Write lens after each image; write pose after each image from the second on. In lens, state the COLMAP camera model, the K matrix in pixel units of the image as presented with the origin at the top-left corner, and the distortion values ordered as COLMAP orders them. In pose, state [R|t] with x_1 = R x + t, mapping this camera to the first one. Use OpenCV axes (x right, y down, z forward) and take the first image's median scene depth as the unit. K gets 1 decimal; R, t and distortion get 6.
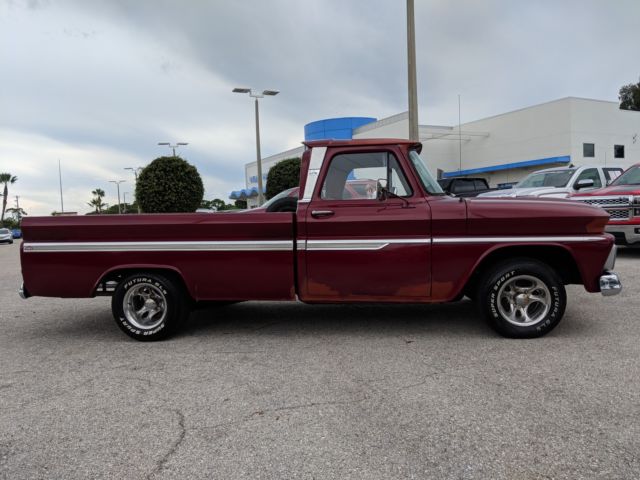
lens RADIAL K [[510.7, 0, 318.7], [0, 510.7, 246.6], [0, 0, 1]] dist [0.043557, -0.068924]
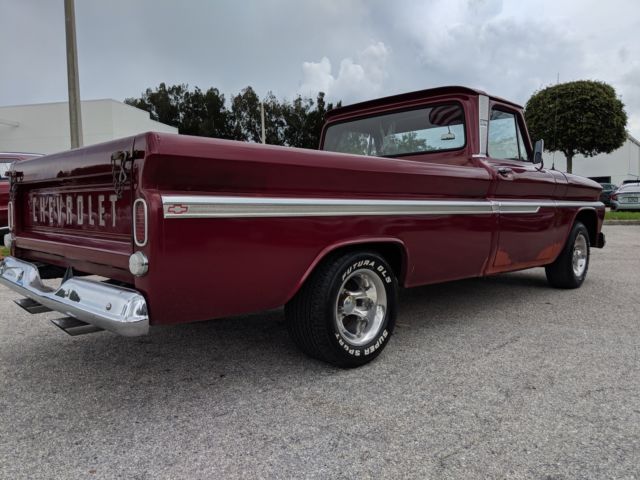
lens RADIAL K [[510.7, 0, 322.2], [0, 510.7, 241.4], [0, 0, 1]] dist [0.043557, -0.068924]
pose [[0.595455, -0.031827, 0.802758, -0.842057], [0.041567, 0.999097, 0.008778, 0.031794], [-0.802312, 0.028142, 0.596241, 0.675471]]
